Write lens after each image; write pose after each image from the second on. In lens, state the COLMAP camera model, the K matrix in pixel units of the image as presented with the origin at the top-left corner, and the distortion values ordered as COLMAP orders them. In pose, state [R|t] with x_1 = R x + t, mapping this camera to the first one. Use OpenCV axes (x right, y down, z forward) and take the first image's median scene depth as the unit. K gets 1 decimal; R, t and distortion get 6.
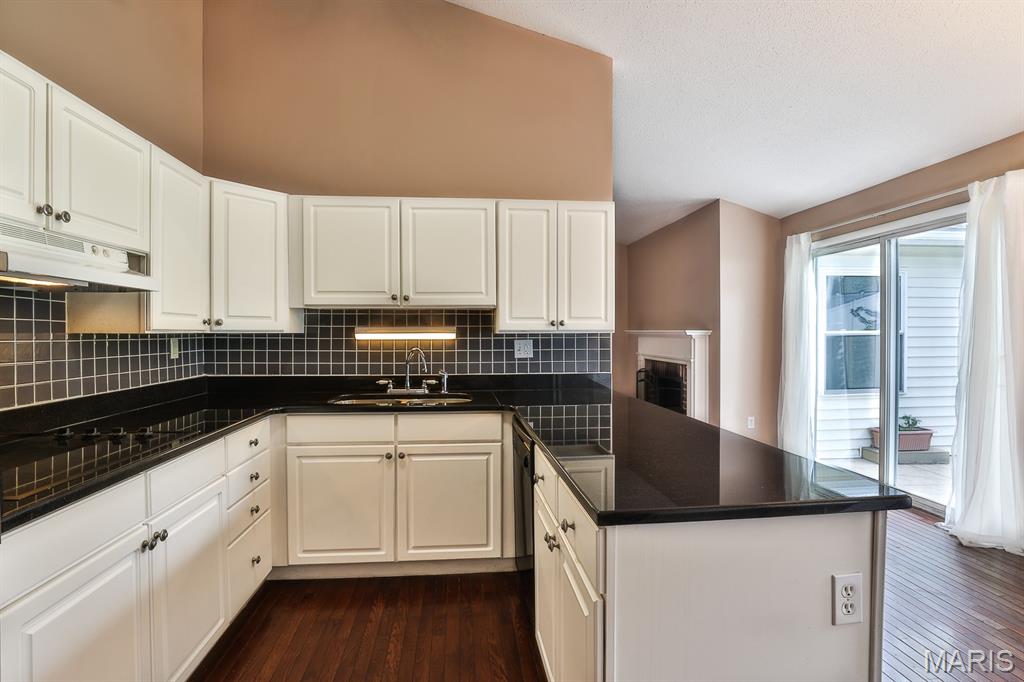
lens RADIAL K [[512.7, 0, 501.7], [0, 512.7, 339.4], [0, 0, 1]] dist [-0.021583, 0.003208]
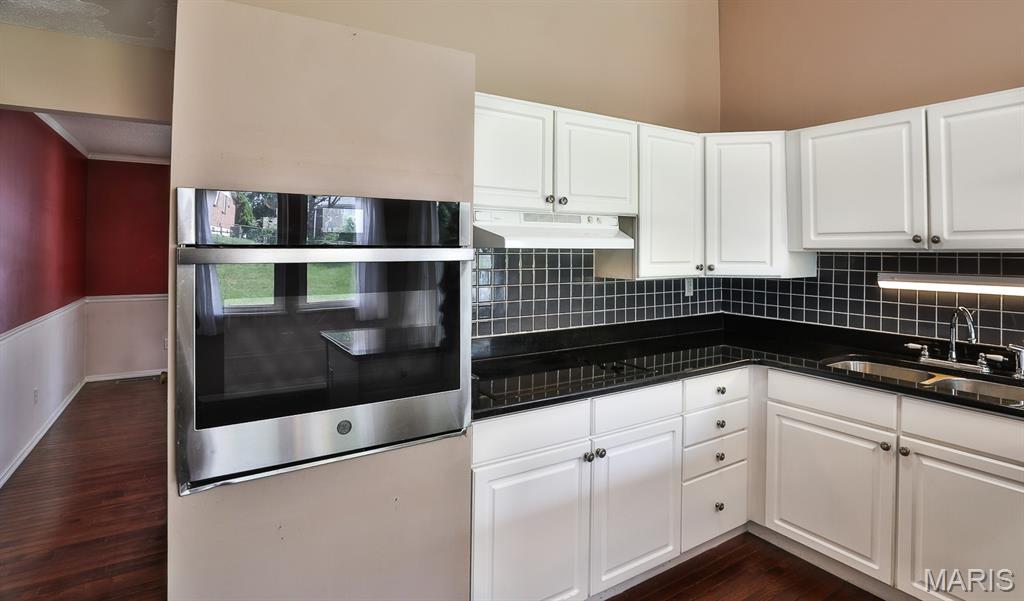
lens RADIAL K [[520.7, 0, 507.4], [0, 520.7, 241.2], [0, 0, 1]] dist [-0.028125, 0.003425]
pose [[0.455221, -0.007609, -0.890346, 0.213751], [-0.014904, 0.999758, -0.016165, -0.064145], [0.890254, 0.020628, 0.454997, 0.125576]]
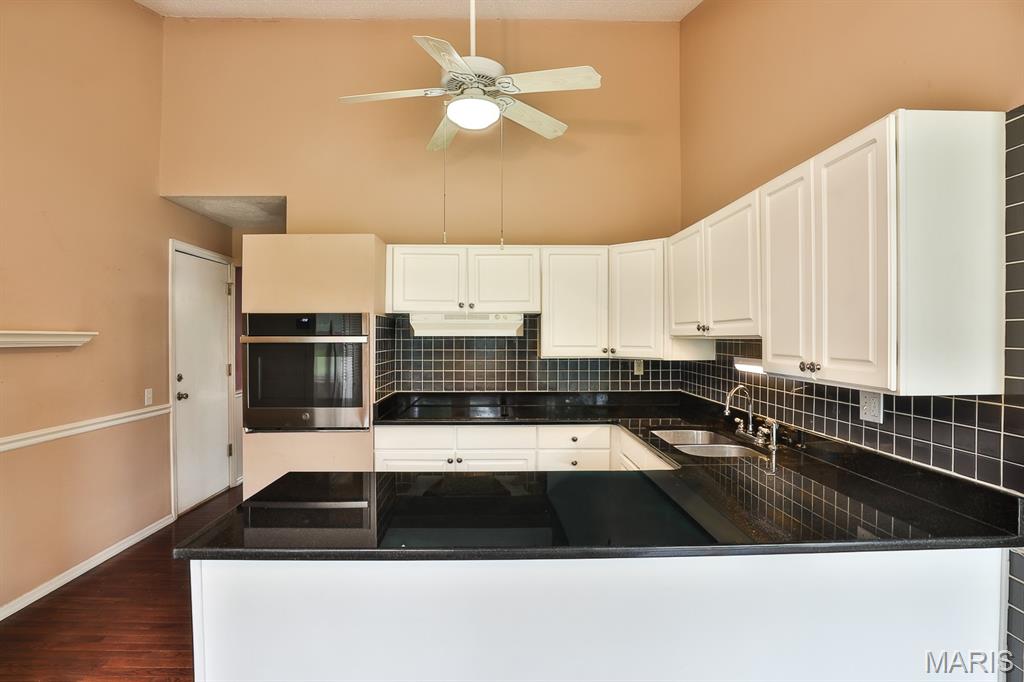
lens RADIAL K [[512.7, 0, 506.9], [0, 512.7, 340.2], [0, 0, 1]] dist [-0.021583, 0.003208]
pose [[-0.077398, 0.011166, -0.996938, 0.824698], [-0.010979, 0.999867, 0.012051, -0.074449], [0.996940, 0.011878, -0.077265, 0.812145]]
